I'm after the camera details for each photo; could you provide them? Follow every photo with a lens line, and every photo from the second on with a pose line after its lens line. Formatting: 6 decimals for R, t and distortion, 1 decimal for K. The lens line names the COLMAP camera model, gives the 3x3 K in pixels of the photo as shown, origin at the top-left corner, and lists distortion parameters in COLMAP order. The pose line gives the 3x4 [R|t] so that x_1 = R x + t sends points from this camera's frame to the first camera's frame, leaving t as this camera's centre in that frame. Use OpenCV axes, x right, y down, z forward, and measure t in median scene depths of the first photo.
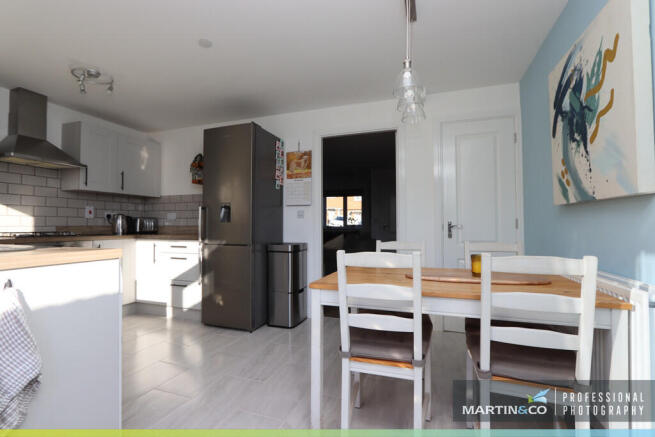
lens RADIAL K [[304.3, 0, 325.8], [0, 304.3, 219.2], [0, 0, 1]] dist [-0.015490, 0.000514]
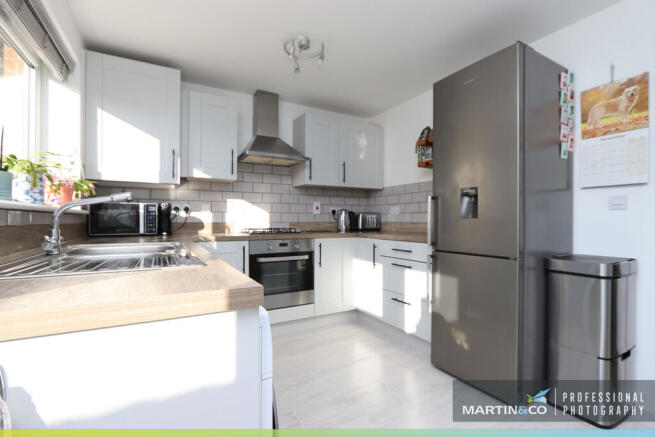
lens RADIAL K [[304.3, 0, 325.8], [0, 304.3, 219.2], [0, 0, 1]] dist [-0.015490, 0.000514]
pose [[0.756267, 0.000703, -0.654263, -0.124416], [0.011867, 0.999820, 0.014791, -0.001575], [0.654156, -0.018950, 0.756122, 0.285109]]
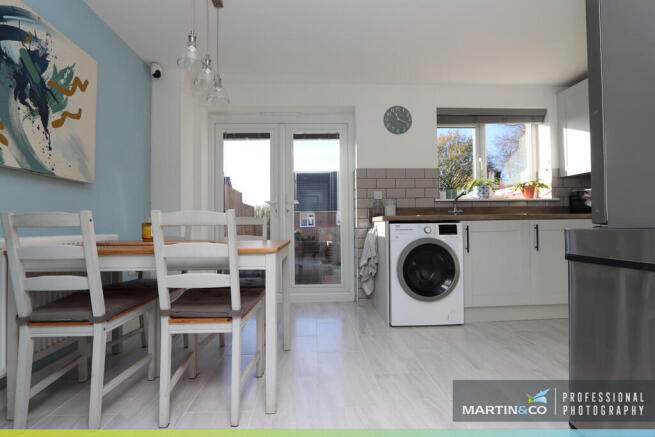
lens RADIAL K [[304.3, 0, 325.8], [0, 304.3, 219.2], [0, 0, 1]] dist [-0.015490, 0.000514]
pose [[-0.927655, 0.002230, -0.373431, 0.135186], [0.020169, 0.998822, -0.044140, 0.075942], [0.372892, -0.048479, -0.926607, 1.016908]]
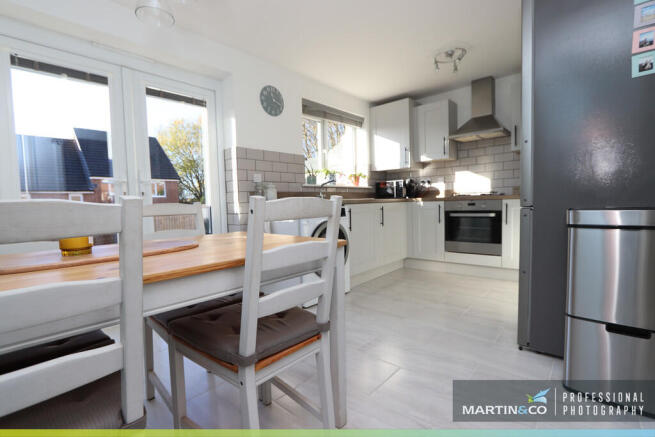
lens RADIAL K [[304.3, 0, 325.8], [0, 304.3, 219.2], [0, 0, 1]] dist [-0.015490, 0.000514]
pose [[-0.381988, 0.062202, -0.922072, 0.375823], [0.049026, 0.997691, 0.046993, 0.052042], [0.922866, -0.027254, -0.384156, 0.737051]]
